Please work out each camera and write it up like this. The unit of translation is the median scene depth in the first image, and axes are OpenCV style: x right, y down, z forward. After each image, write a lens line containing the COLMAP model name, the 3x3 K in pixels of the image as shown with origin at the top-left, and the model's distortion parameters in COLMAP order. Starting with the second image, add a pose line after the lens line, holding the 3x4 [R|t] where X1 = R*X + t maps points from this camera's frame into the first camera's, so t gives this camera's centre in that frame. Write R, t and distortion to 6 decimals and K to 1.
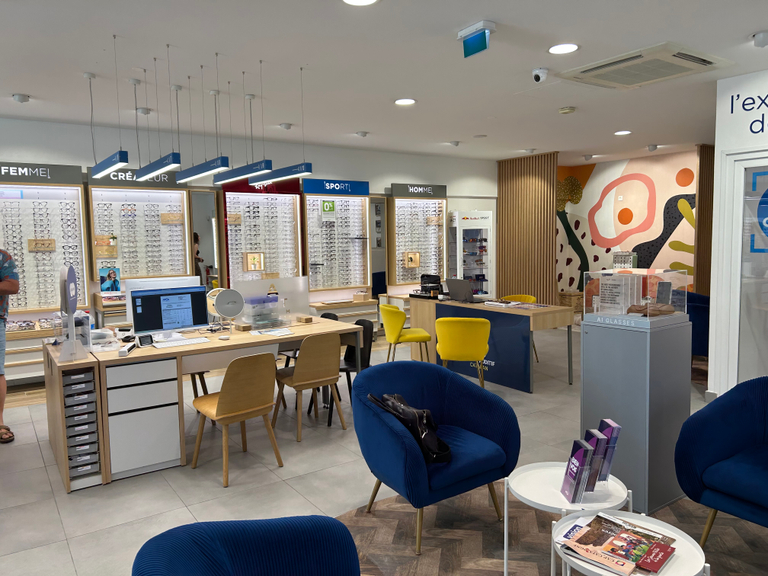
lens RADIAL K [[576.2, 0, 381.5], [0, 576.2, 291.3], [0, 0, 1]] dist [0.084612, -0.104634]
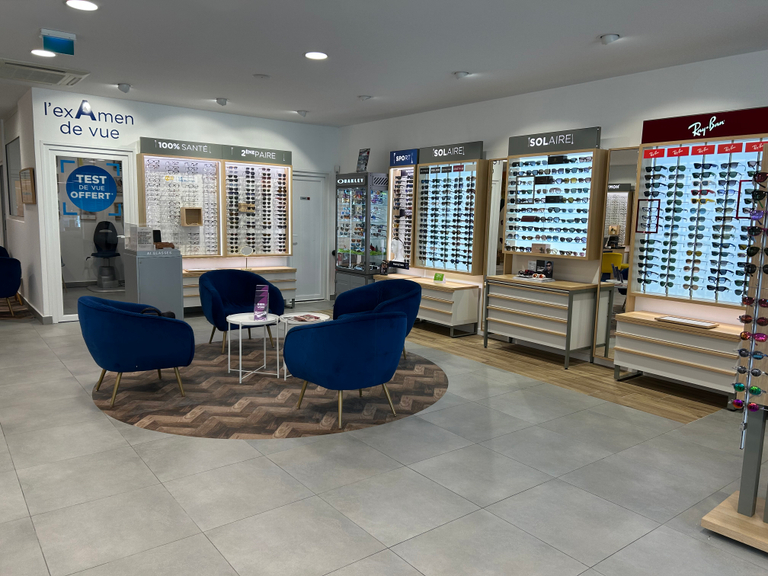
lens RADIAL K [[576.2, 0, 381.5], [0, 576.2, 291.3], [0, 0, 1]] dist [0.084612, -0.104634]
pose [[-0.054592, -0.108875, 0.992555, -0.465508], [0.073440, 0.990907, 0.112734, 0.008004], [-0.995804, 0.079047, -0.046100, 0.157196]]
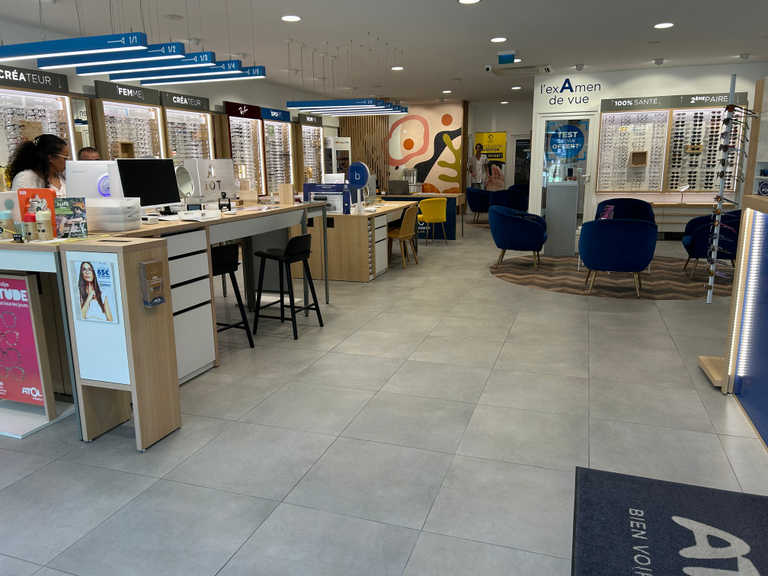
lens RADIAL K [[576.2, 0, 381.5], [0, 576.2, 291.3], [0, 0, 1]] dist [0.084612, -0.104634]
pose [[0.808704, -0.121509, 0.575529, -0.613470], [0.052075, 0.989379, 0.135710, 0.045348], [-0.585907, -0.079779, 0.806442, -0.218540]]
